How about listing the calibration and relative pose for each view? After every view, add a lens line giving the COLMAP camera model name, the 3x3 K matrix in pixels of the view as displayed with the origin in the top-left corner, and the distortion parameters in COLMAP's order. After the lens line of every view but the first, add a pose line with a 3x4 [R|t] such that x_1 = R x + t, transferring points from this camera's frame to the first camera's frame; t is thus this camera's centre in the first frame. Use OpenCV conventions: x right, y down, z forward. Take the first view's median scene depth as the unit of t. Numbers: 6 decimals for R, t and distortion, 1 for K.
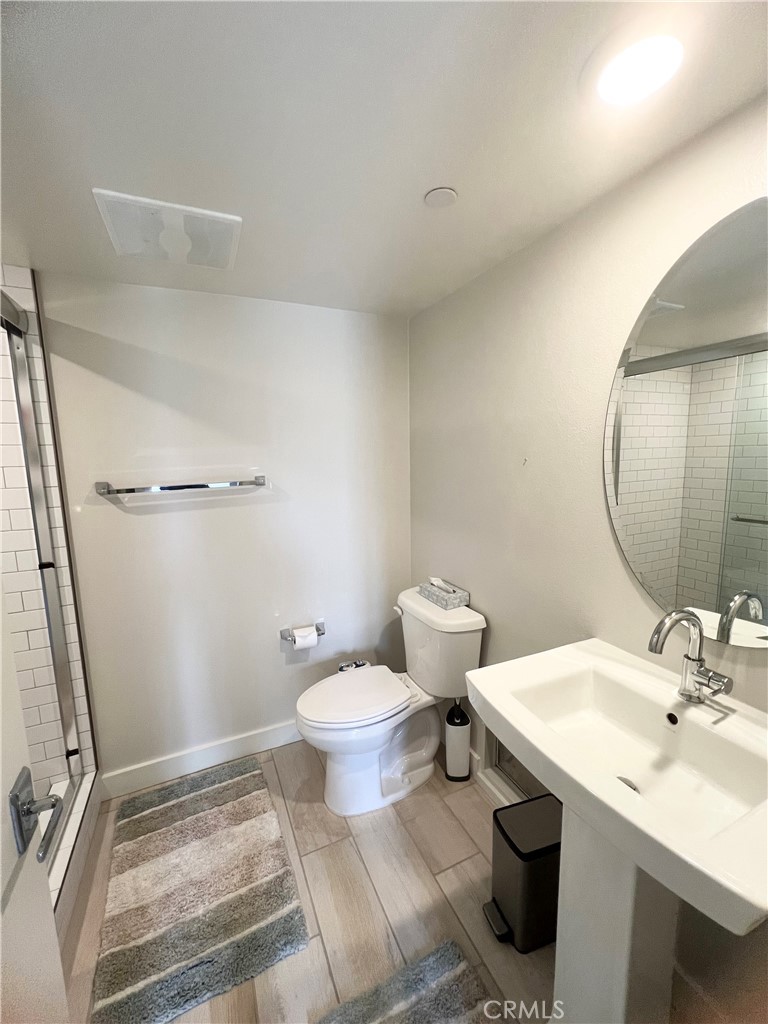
lens RADIAL K [[413.0, 0, 383.9], [0, 413.0, 510.4], [0, 0, 1]] dist [0.001100, 0.000067]
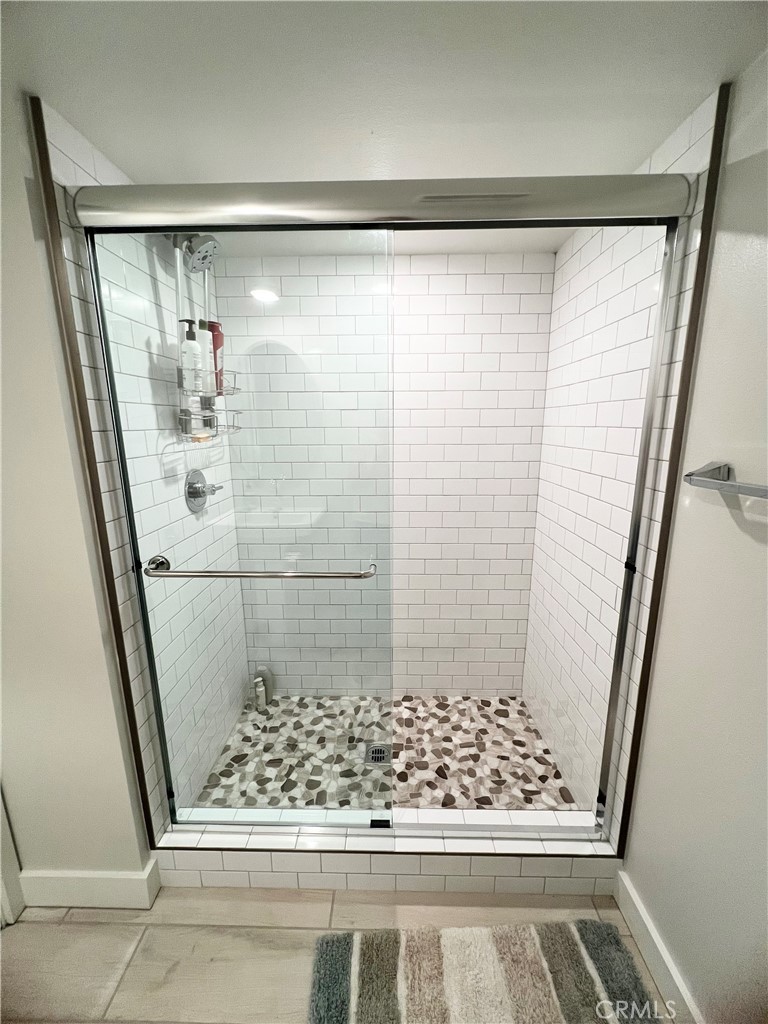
lens RADIAL K [[413.0, 0, 382.7], [0, 413.0, 511.1], [0, 0, 1]] dist [0.001100, 0.000067]
pose [[-0.433509, 0.209032, -0.876570, -0.007914], [-0.108041, 0.953653, 0.280845, -0.113354], [0.894649, 0.216454, -0.390833, 0.842751]]
